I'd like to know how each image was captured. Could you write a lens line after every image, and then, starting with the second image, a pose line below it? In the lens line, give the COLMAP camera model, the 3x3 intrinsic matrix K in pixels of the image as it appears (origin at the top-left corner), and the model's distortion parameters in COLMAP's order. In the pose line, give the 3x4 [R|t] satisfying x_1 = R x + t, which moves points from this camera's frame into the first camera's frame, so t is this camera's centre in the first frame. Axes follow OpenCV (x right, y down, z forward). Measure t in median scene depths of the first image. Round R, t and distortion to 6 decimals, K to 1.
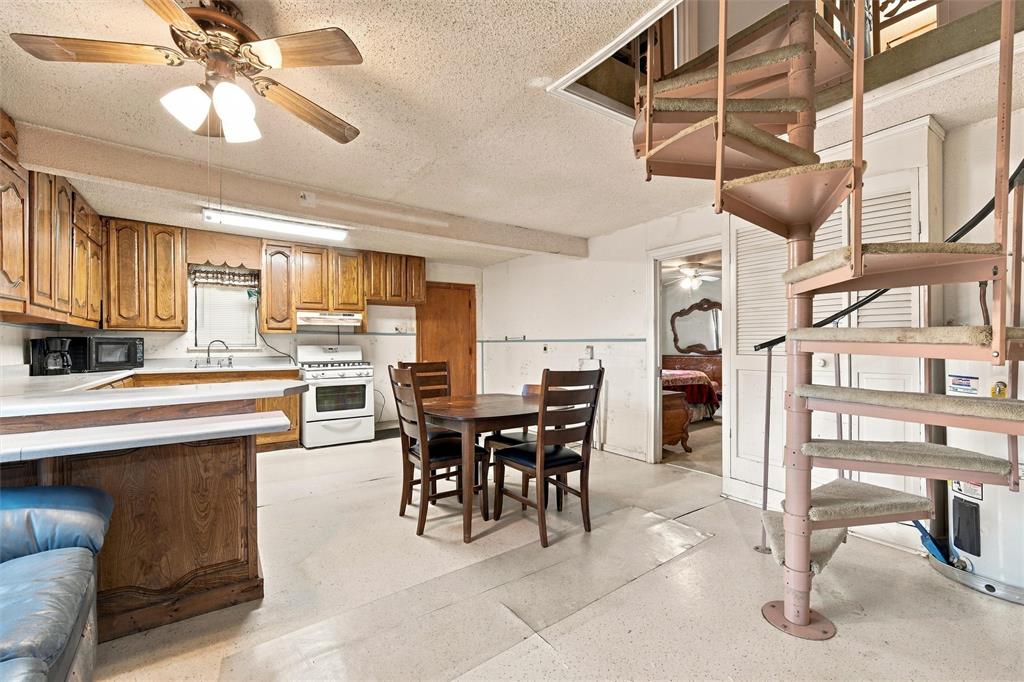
lens RADIAL K [[443.2, 0, 512.0], [0, 443.2, 341.0], [0, 0, 1]] dist [0.001697, 0.000138]
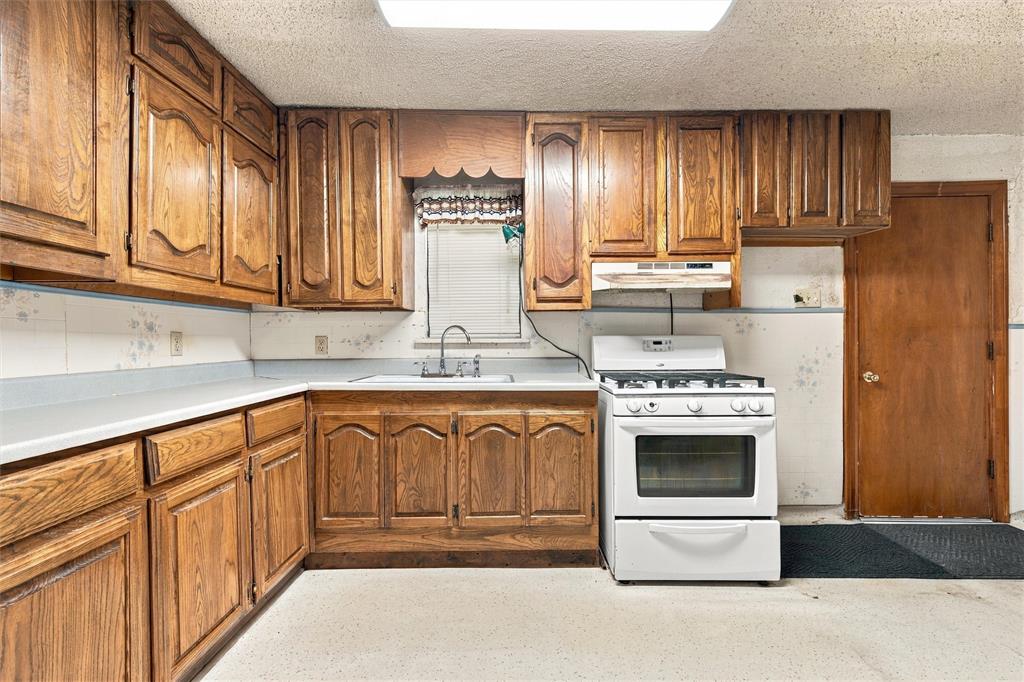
lens RADIAL K [[461.5, 0, 512.0], [0, 461.5, 341.0], [0, 0, 1]] dist [0.001403, 0.000154]
pose [[0.821231, 0.005462, -0.570570, -0.278548], [0.004968, 0.999848, 0.016721, 0.007297], [0.570574, -0.016566, 0.821079, 0.555280]]
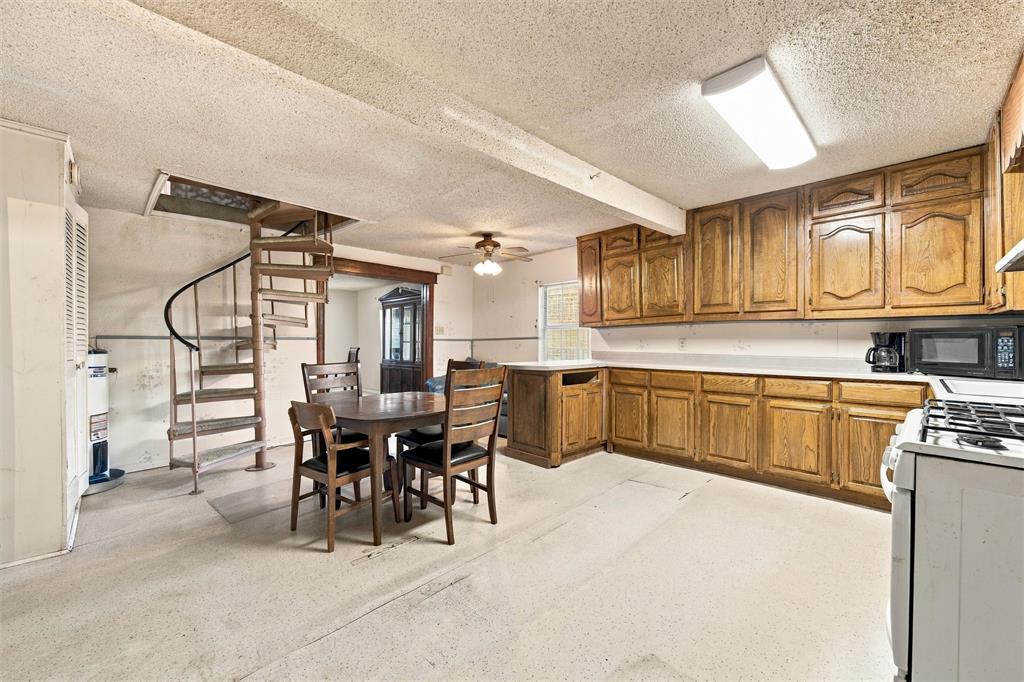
lens RADIAL K [[408.9, 0, 512.0], [0, 408.9, 341.0], [0, 0, 1]] dist [-0.000274, -0.000045]
pose [[-0.986840, 0.006239, -0.161582, -0.106088], [0.008309, 0.999892, -0.012140, 0.011555], [0.161489, -0.013323, -0.986785, 1.199201]]
